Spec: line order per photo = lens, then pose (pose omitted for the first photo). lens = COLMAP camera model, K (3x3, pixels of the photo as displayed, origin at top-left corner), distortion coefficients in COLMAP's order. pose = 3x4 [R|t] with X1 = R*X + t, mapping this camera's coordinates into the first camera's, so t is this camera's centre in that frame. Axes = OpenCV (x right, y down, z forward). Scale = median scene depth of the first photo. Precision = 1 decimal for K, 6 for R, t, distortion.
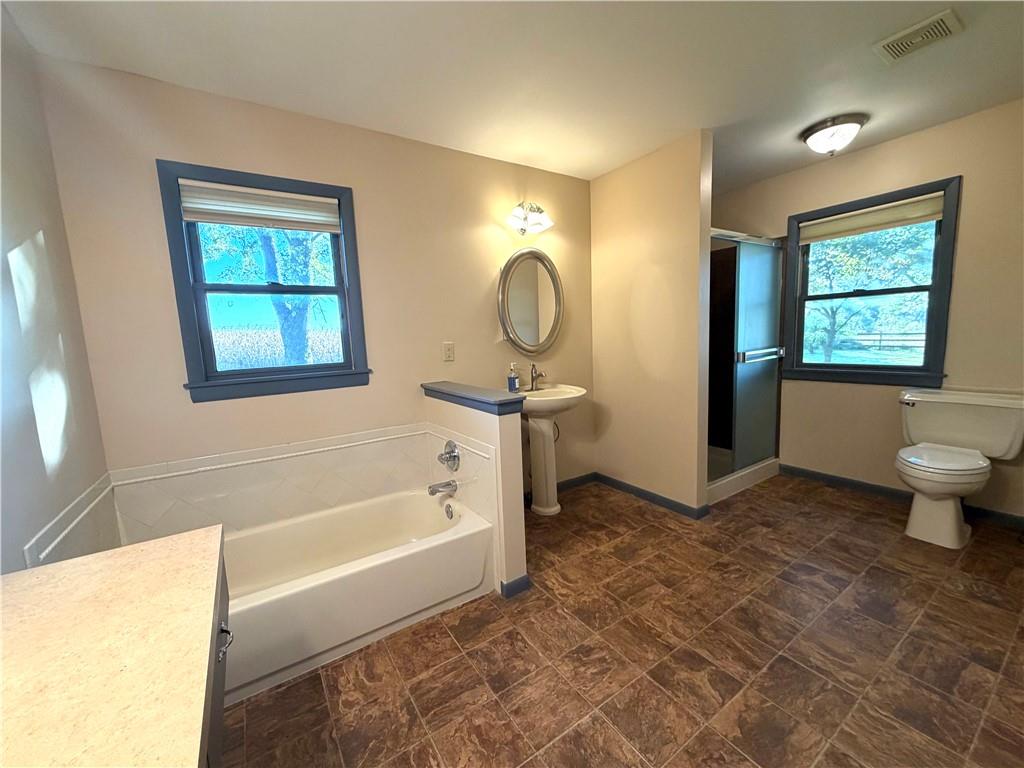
lens RADIAL K [[407.5, 0, 511.5], [0, 407.5, 386.0], [0, 0, 1]] dist [-0.000285, 0.000307]
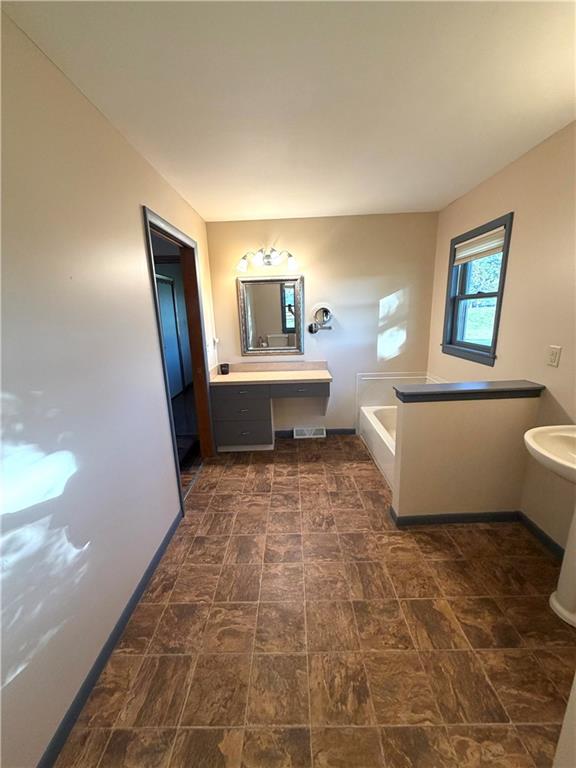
lens RADIAL K [[305.6, 0, 287.7], [0, 305.6, 383.6], [0, 0, 1]] dist [-0.000285, 0.000307]
pose [[-0.560938, 0.255388, -0.787481, 1.193941], [-0.040174, 0.941709, 0.334023, -0.374051], [0.826883, 0.219002, -0.517980, 1.413957]]
